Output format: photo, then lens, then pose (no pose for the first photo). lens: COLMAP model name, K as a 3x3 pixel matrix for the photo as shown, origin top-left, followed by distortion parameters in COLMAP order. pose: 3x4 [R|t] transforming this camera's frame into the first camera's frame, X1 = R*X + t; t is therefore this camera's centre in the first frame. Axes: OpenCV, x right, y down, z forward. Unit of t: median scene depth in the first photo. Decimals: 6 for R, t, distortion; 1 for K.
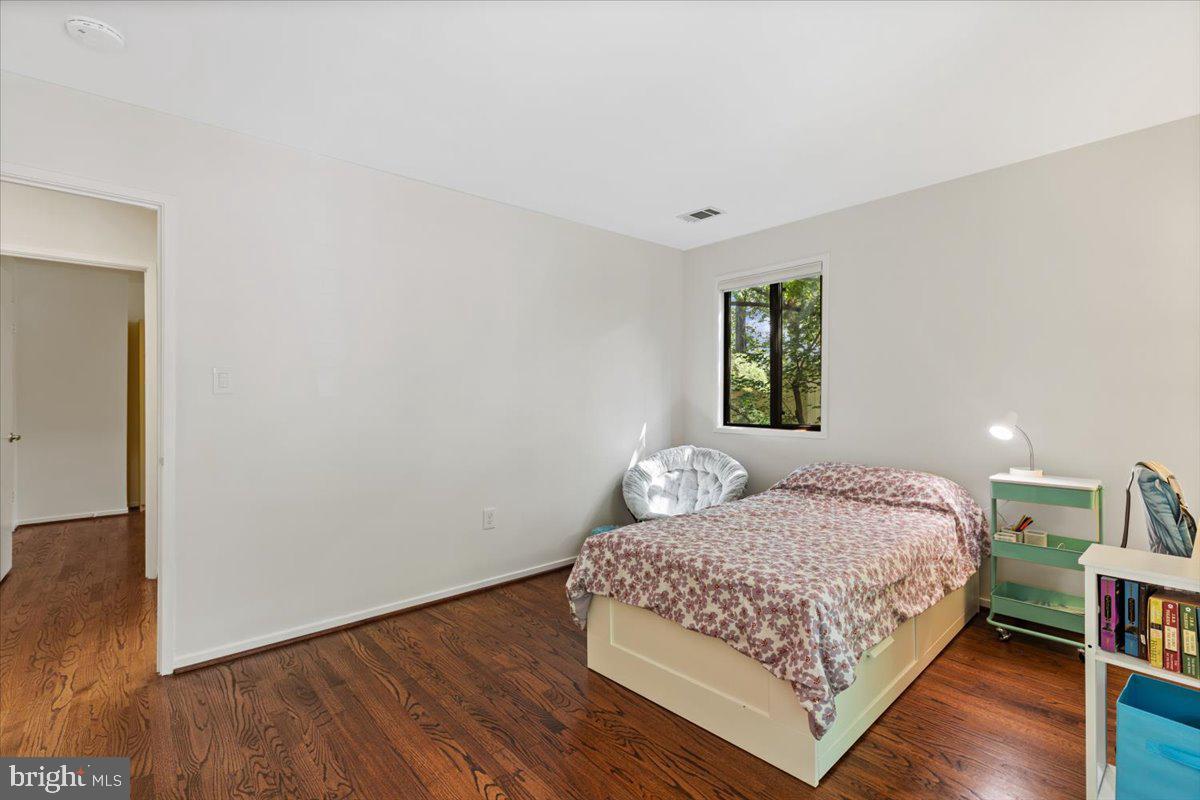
lens RADIAL K [[525.9, 0, 600.0], [0, 525.9, 400.0], [0, 0, 1]] dist [0.000039, -0.000103]
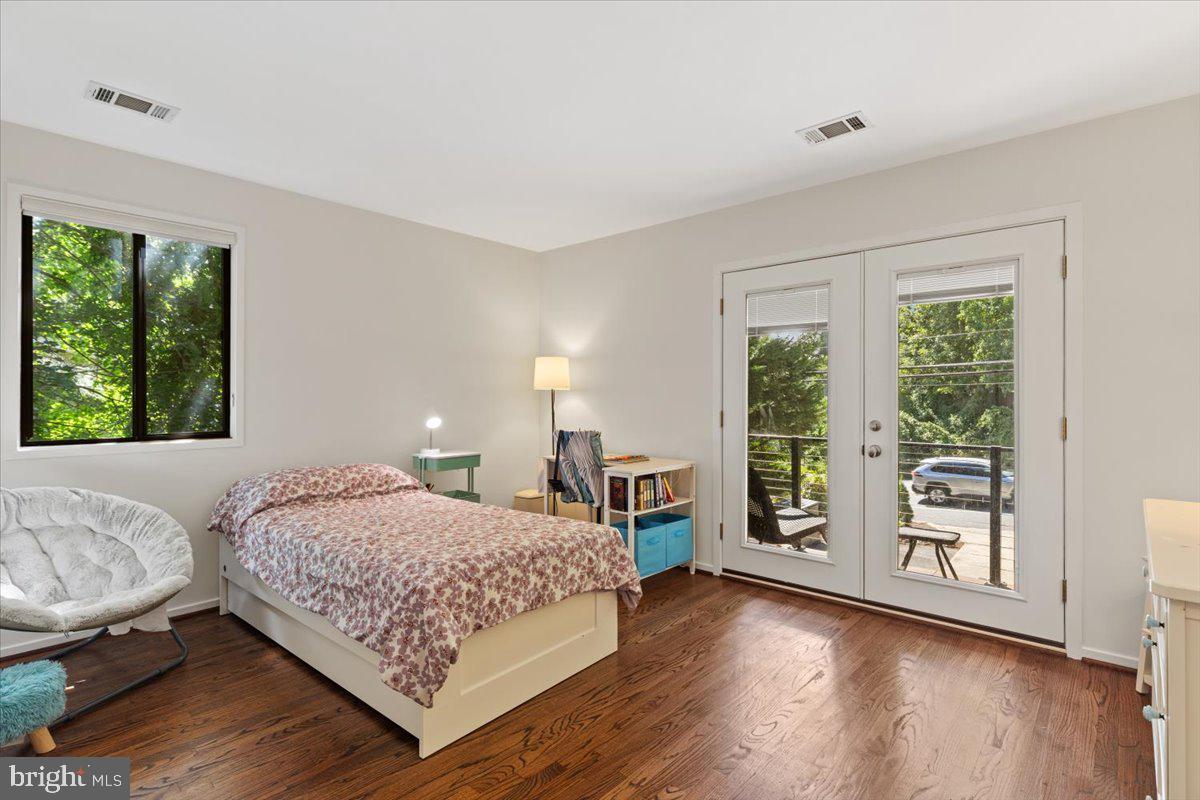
lens RADIAL K [[550.8, 0, 612.9], [0, 550.8, 397.8], [0, 0, 1]] dist [0.000898, 0.000233]
pose [[-0.094777, -0.001383, 0.995498, -0.909467], [0.007138, 0.999972, 0.002069, -0.002061], [-0.995473, 0.007302, -0.094764, 0.888399]]
